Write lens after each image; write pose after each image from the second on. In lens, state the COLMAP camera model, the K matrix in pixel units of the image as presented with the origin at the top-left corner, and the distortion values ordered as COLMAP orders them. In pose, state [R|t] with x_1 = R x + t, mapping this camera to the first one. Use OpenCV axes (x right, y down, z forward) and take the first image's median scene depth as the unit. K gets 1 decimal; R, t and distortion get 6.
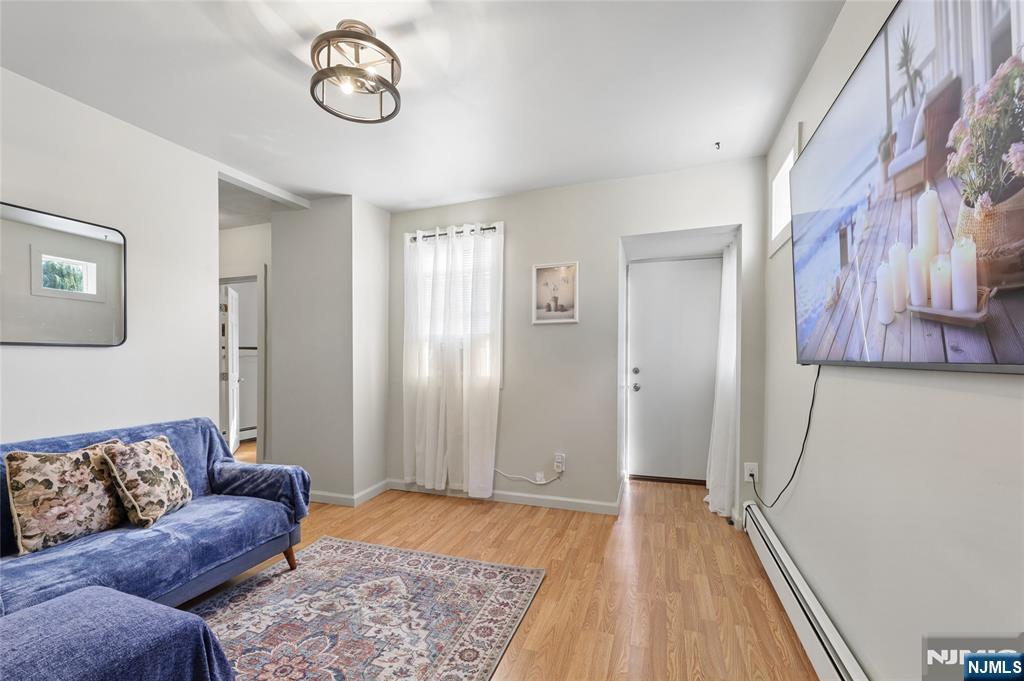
lens RADIAL K [[427.0, 0, 501.5], [0, 427.0, 365.9], [0, 0, 1]] dist [-0.000341, 0.000050]
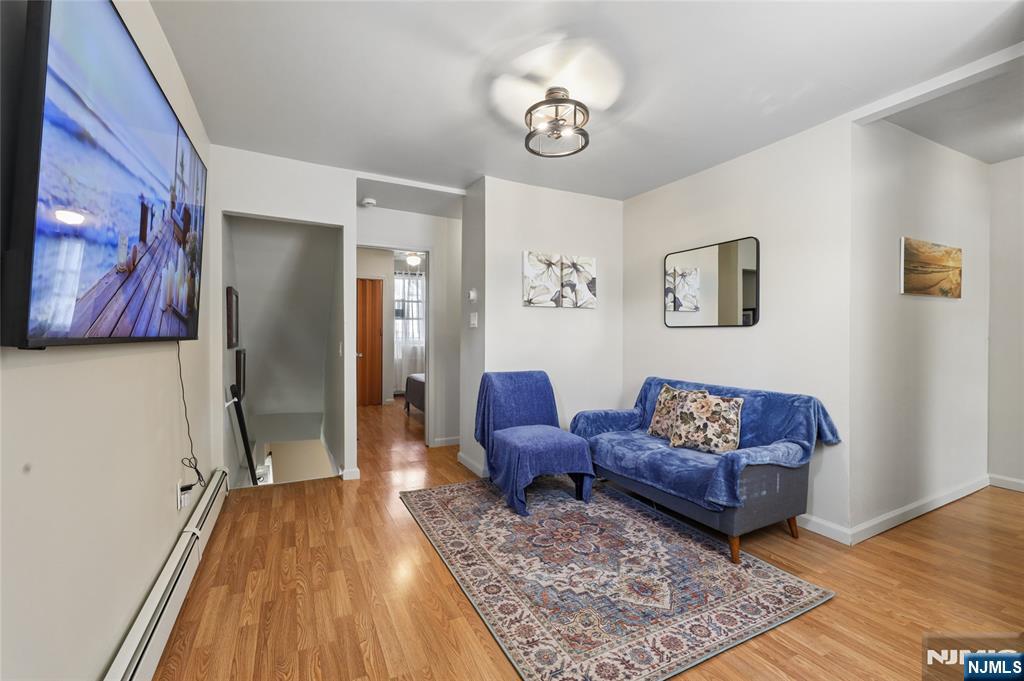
lens RADIAL K [[427.0, 0, 512.8], [0, 427.0, 330.8], [0, 0, 1]] dist [-0.000341, 0.000050]
pose [[-0.668767, -0.007647, -0.743433, 0.643678], [-0.013948, 0.999900, 0.002262, -0.027283], [0.743341, 0.011882, -0.668807, 1.537392]]
